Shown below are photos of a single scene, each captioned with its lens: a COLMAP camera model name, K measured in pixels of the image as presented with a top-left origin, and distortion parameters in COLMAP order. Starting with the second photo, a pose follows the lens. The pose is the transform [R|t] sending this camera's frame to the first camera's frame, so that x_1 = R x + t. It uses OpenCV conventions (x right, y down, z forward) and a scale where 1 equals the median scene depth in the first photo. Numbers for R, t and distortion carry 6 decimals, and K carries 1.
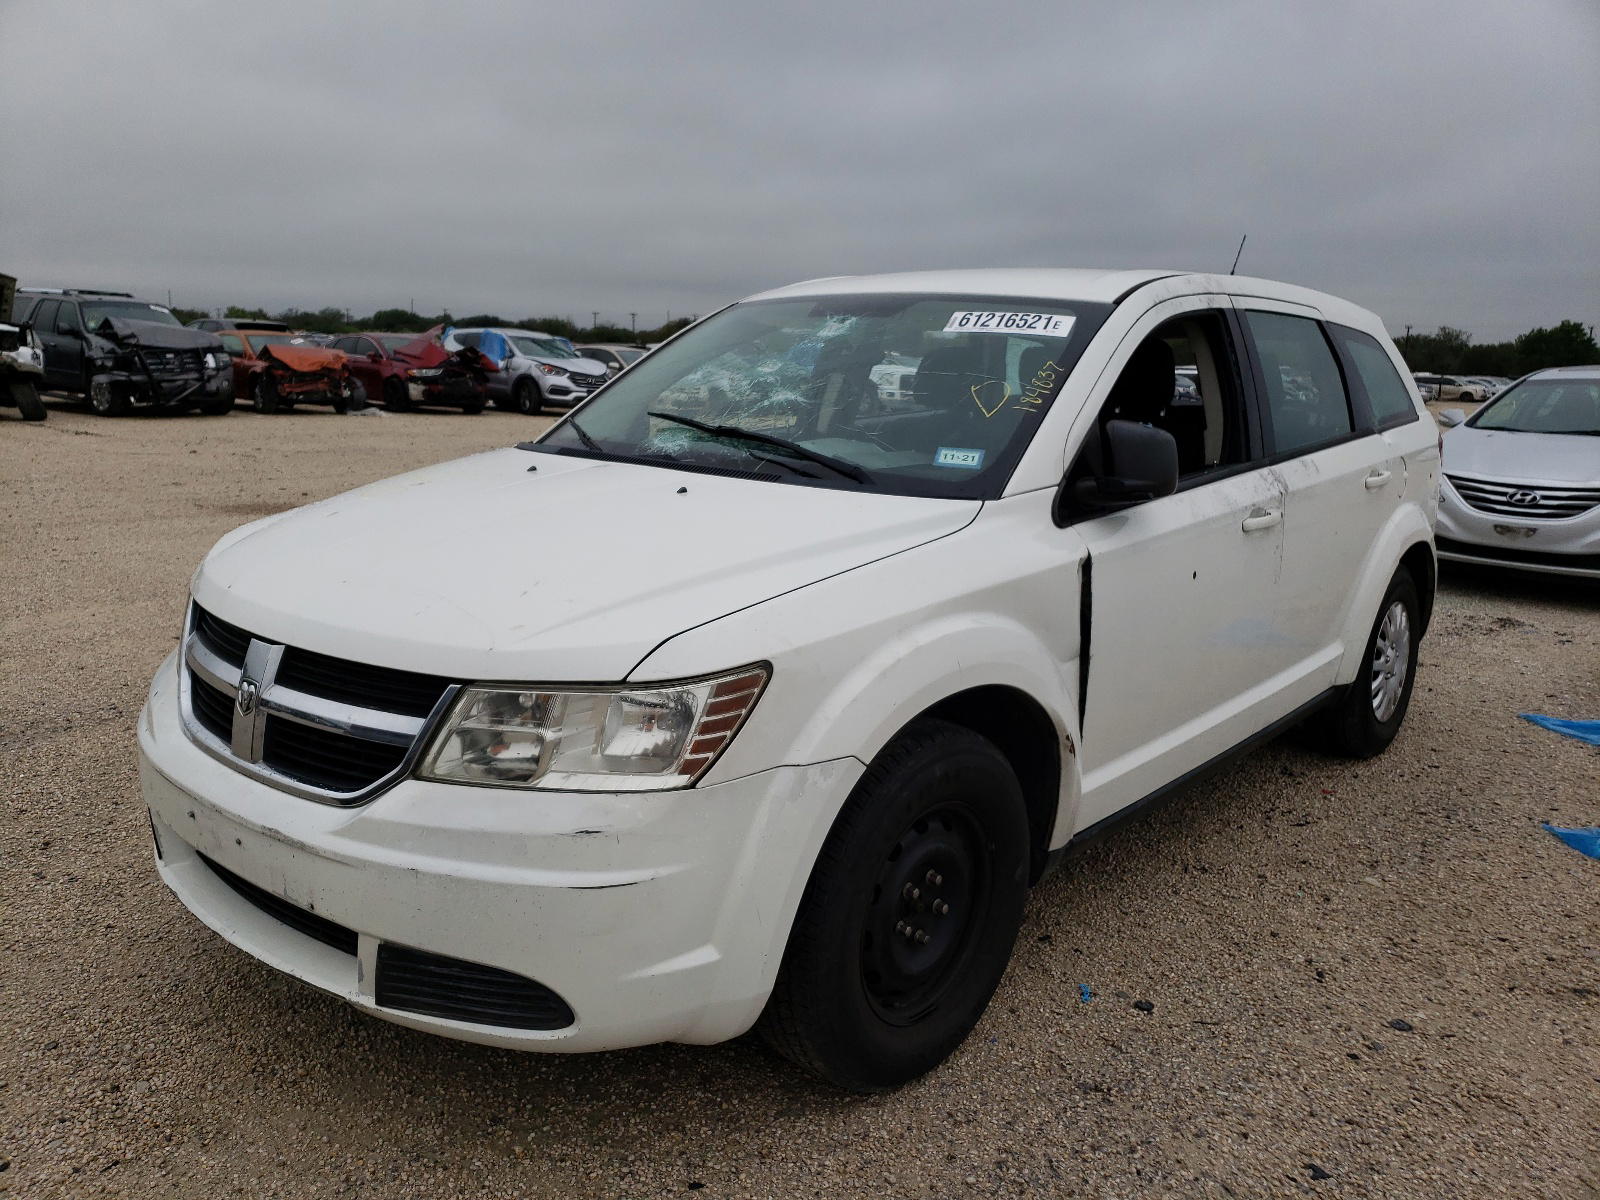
lens RADIAL K [[1212.9, 0, 800.0], [0, 1212.9, 600.0], [0, 0, 1]] dist [0.010825, 0.008033]
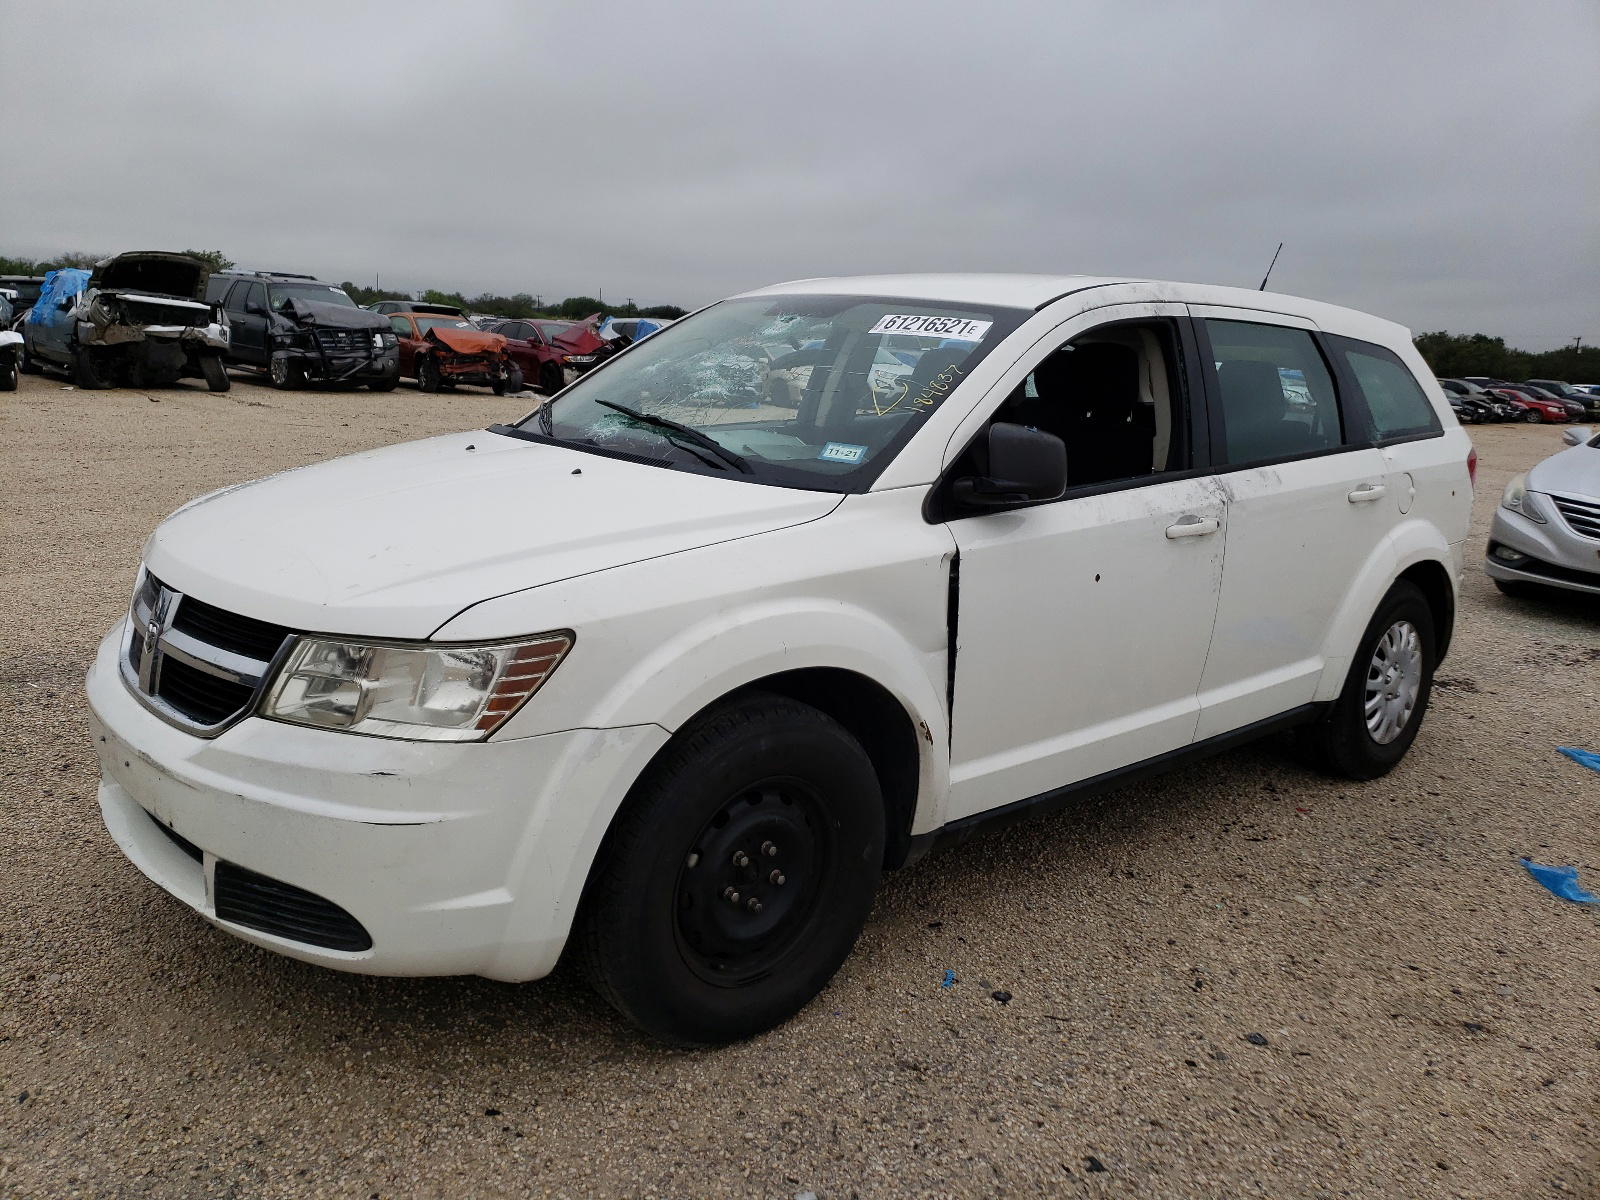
lens RADIAL K [[1213.0, 0, 800.4], [0, 1213.0, 554.3], [0, 0, 1]] dist [0.018771, -0.001689]
pose [[0.991173, 0.049225, -0.123099, 0.227434], [-0.053059, 0.998197, -0.028060, 0.001977], [0.121496, 0.034344, 0.991998, -0.044602]]
